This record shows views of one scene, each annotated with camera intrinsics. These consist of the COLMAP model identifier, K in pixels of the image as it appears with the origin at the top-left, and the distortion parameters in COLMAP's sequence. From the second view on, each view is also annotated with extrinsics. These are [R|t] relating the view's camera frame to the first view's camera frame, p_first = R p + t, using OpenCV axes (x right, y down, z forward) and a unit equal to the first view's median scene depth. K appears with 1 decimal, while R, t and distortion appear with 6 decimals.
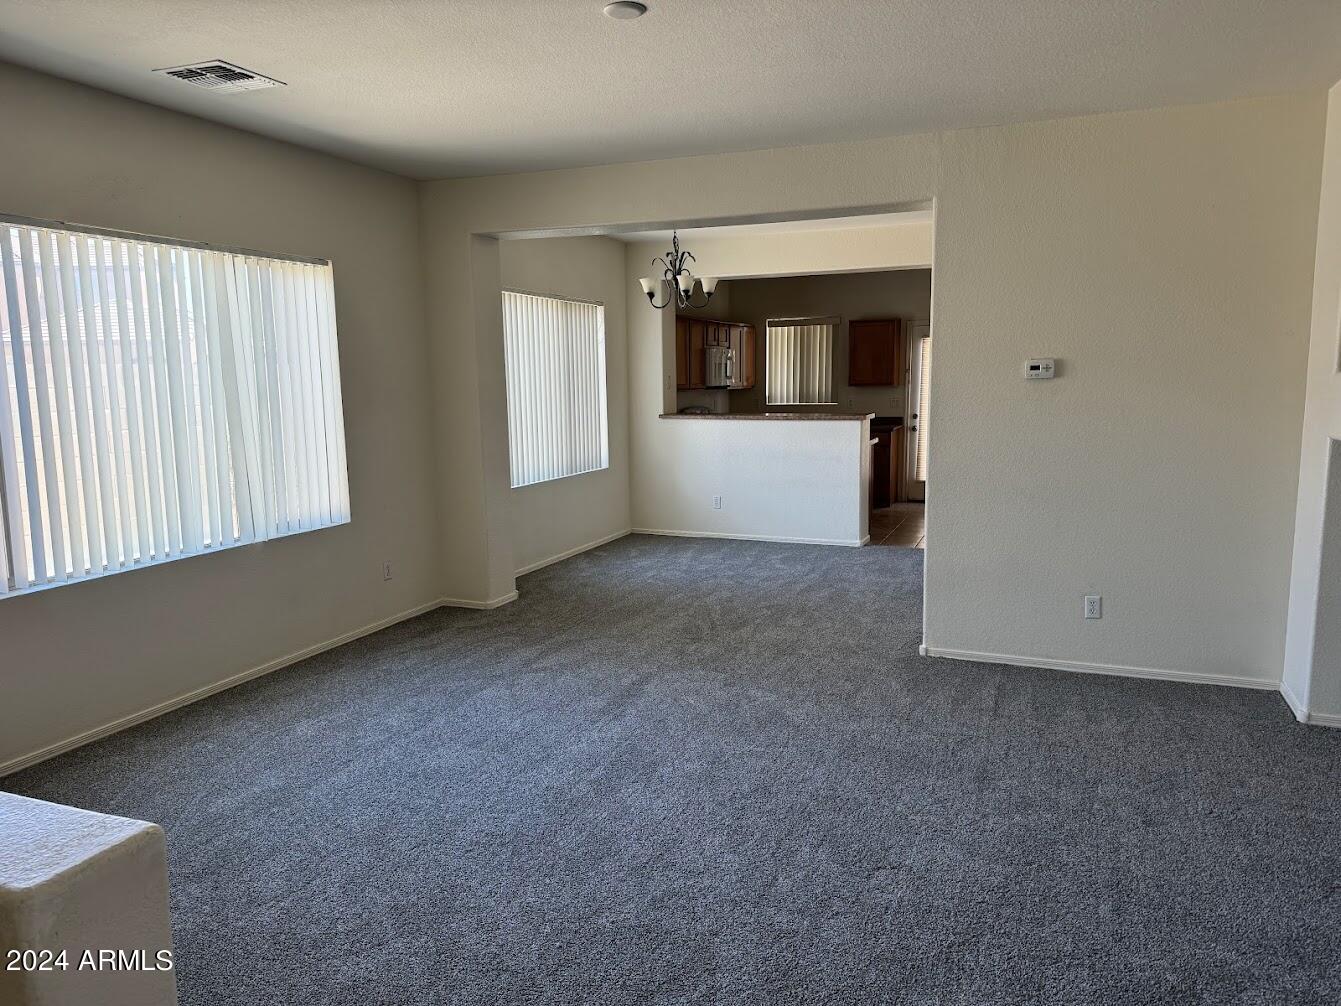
lens RADIAL K [[965.1, 0, 670.1], [0, 965.1, 511.1], [0, 0, 1]] dist [0.100532, -0.120530]
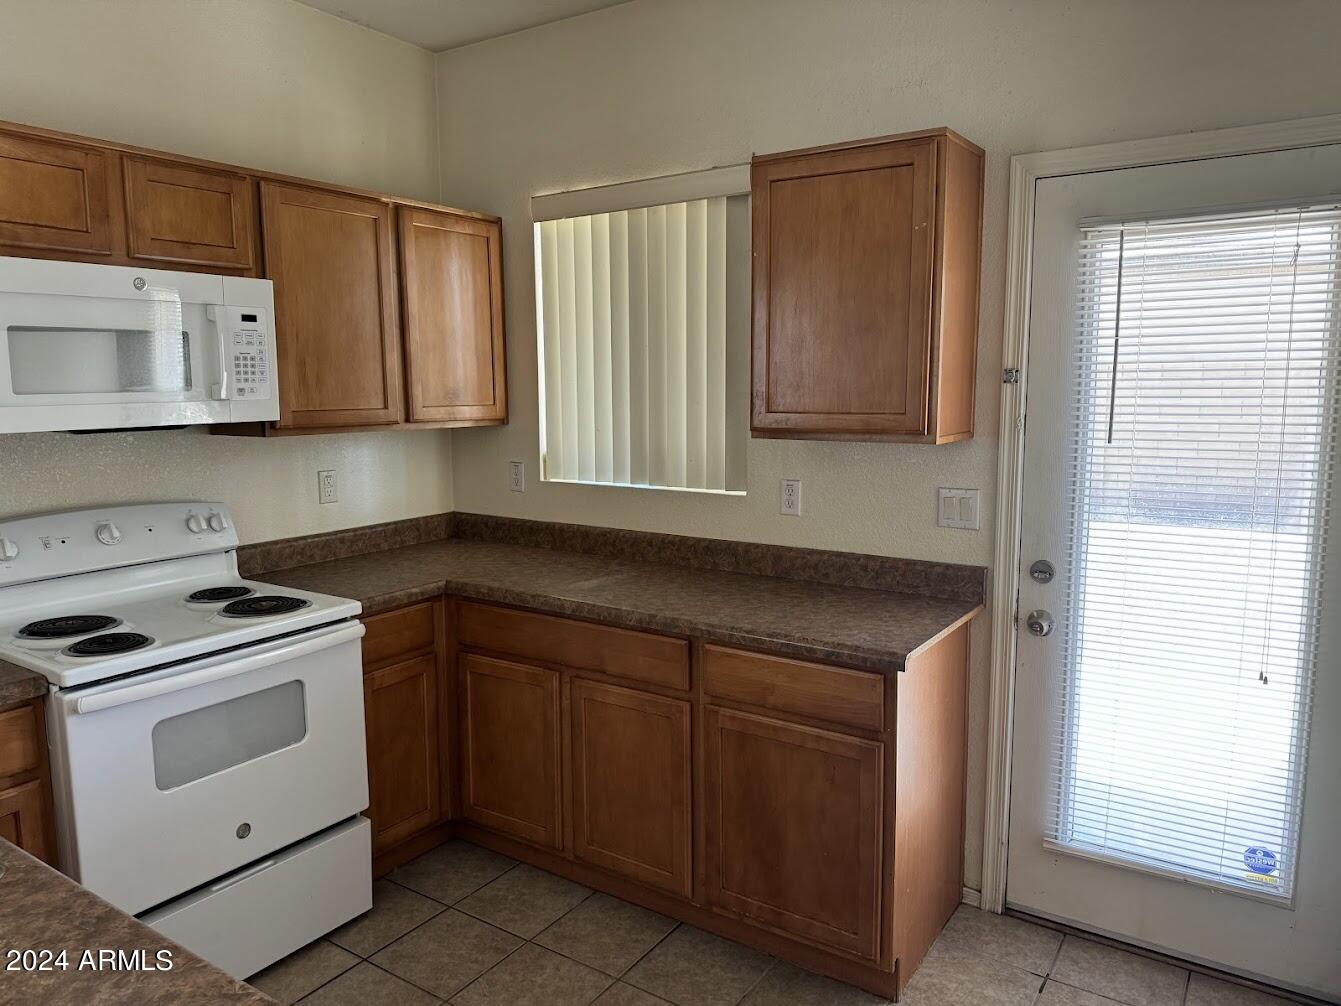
lens RADIAL K [[945.5, 0, 670.5], [0, 945.5, 503.0], [0, 0, 1]] dist [0.074116, -0.096011]
pose [[0.977301, 0.034666, -0.208999, 0.222812], [-0.036019, 0.999348, -0.002668, -0.114741], [0.208770, 0.010136, 0.977912, 0.793737]]
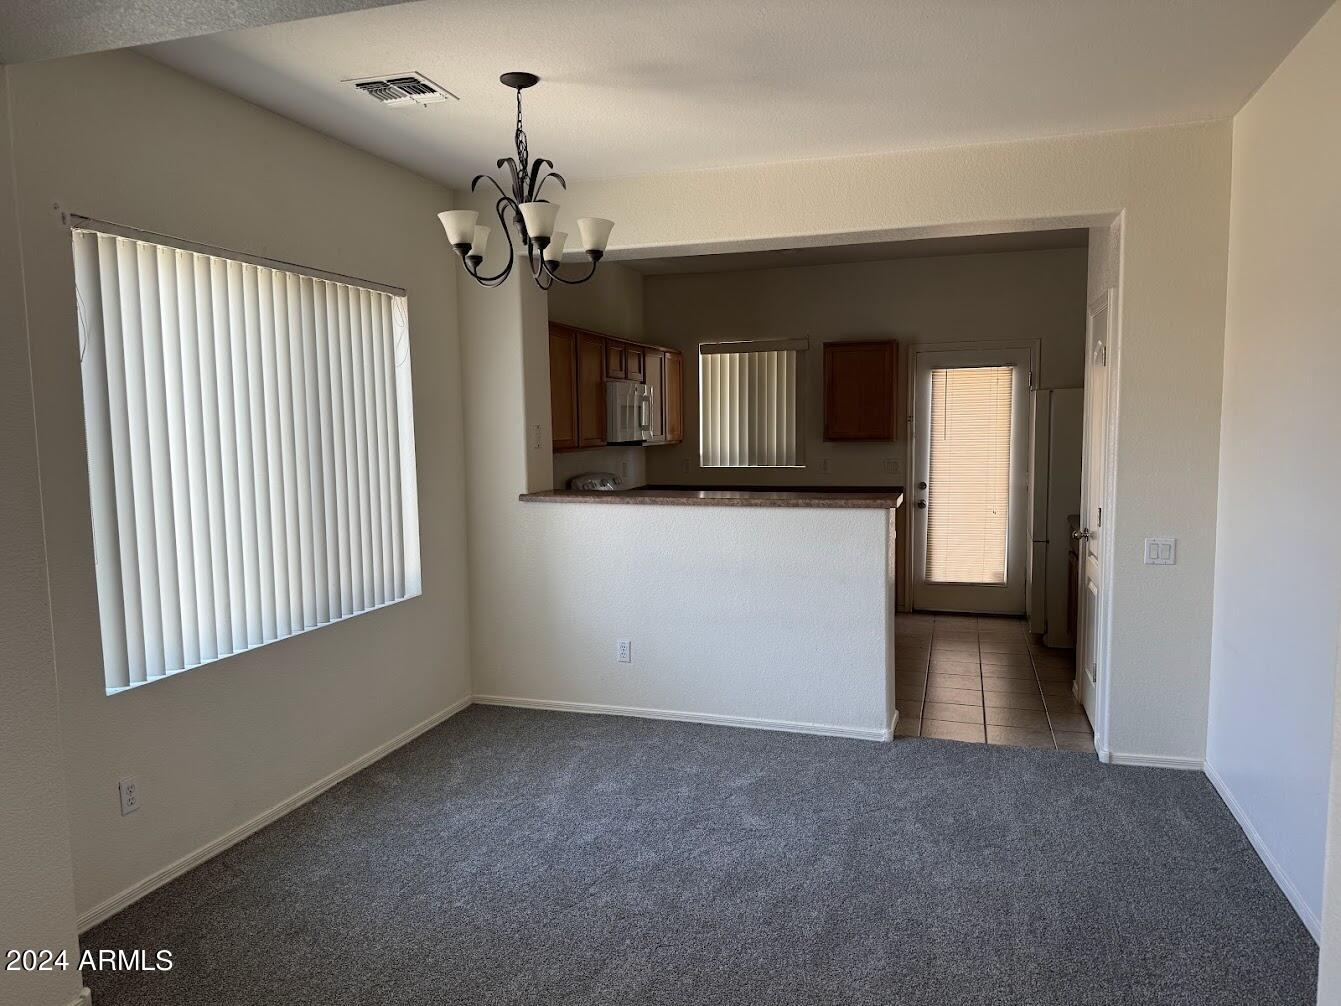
lens RADIAL K [[965.1, 0, 670.1], [0, 965.1, 511.1], [0, 0, 1]] dist [0.100532, -0.120530]
pose [[0.996553, -0.007942, 0.082572, 0.024604], [0.011955, 0.998765, -0.048220, -0.052173], [-0.082087, 0.049041, 0.995418, 0.364303]]
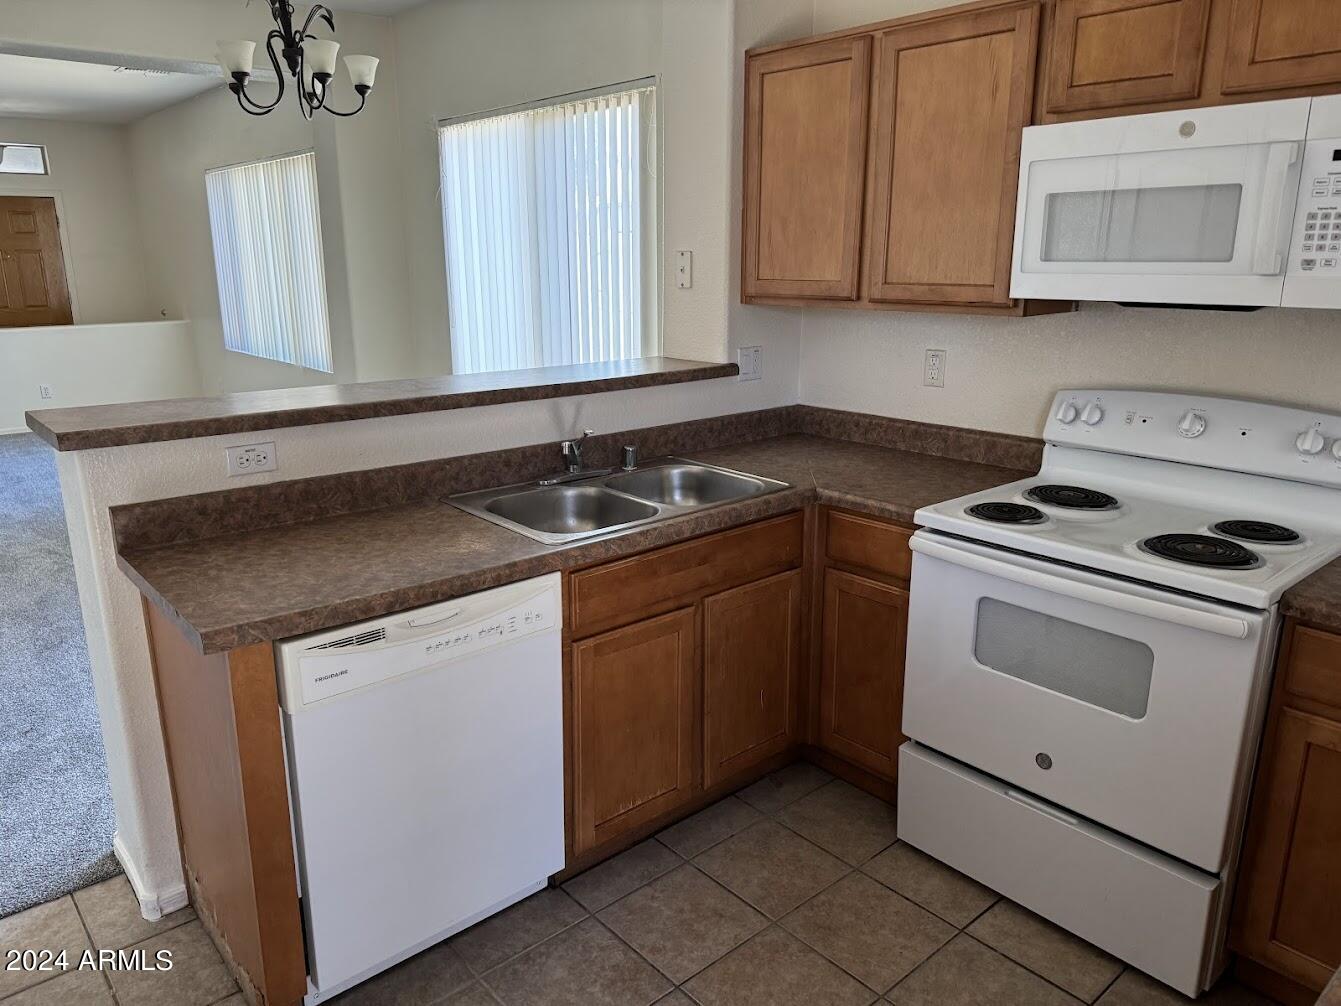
lens RADIAL K [[965.1, 0, 670.1], [0, 965.1, 511.1], [0, 0, 1]] dist [0.100532, -0.120530]
pose [[-0.465925, 0.245826, -0.849990, 0.281526], [-0.112252, 0.936448, 0.332361, -0.144607], [0.877675, 0.250268, -0.408721, 0.993815]]
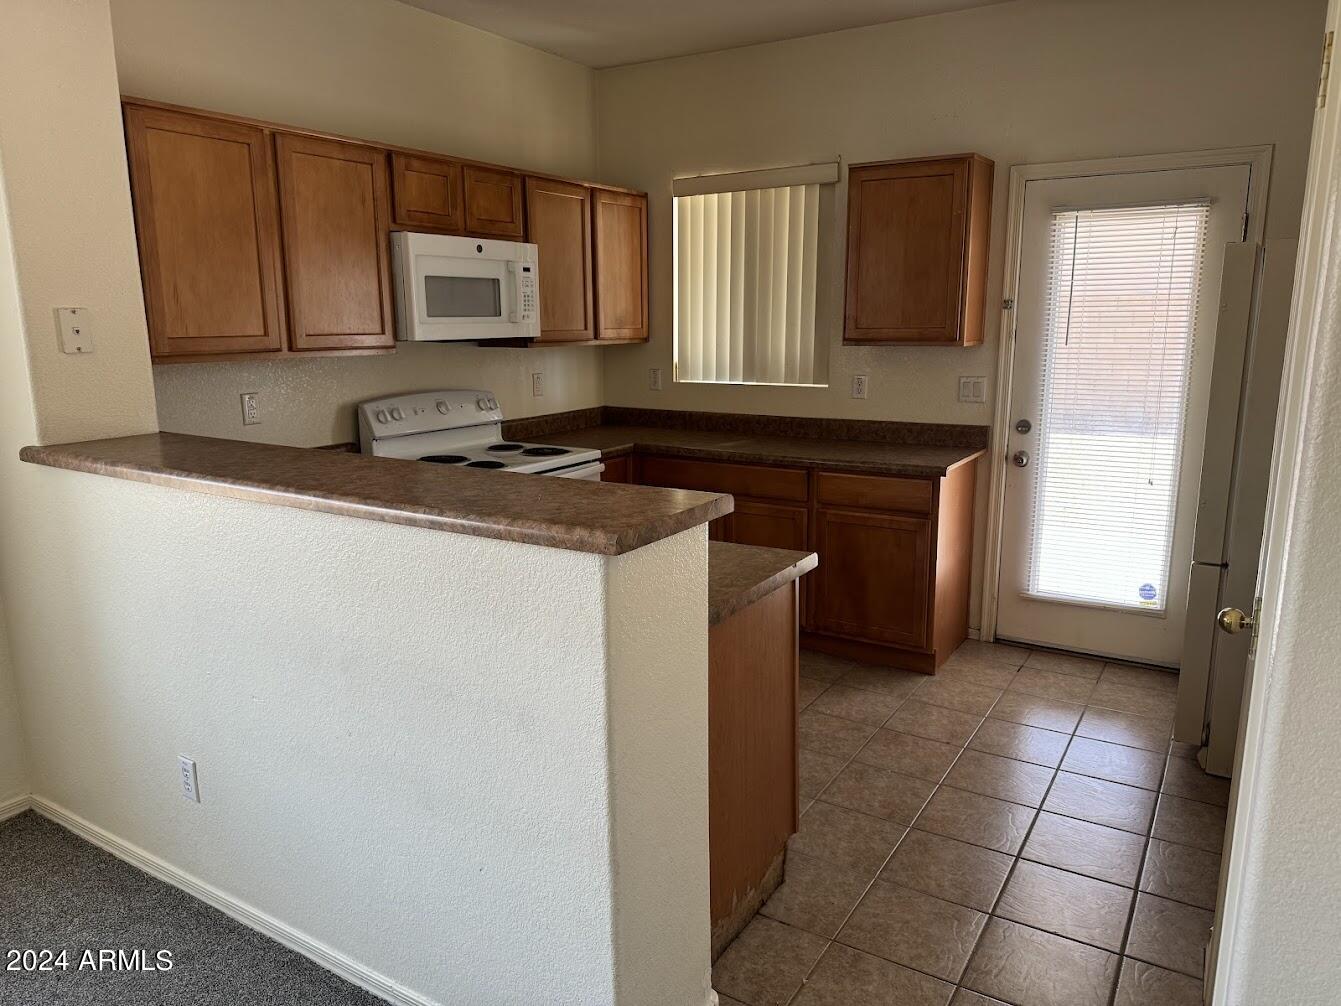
lens RADIAL K [[965.1, 0, 670.1], [0, 965.1, 511.1], [0, 0, 1]] dist [0.100532, -0.120530]
pose [[0.984612, 0.041234, -0.169823, 0.191900], [-0.030018, 0.997227, 0.068093, -0.090313], [0.172160, -0.061947, 0.983119, 0.630101]]
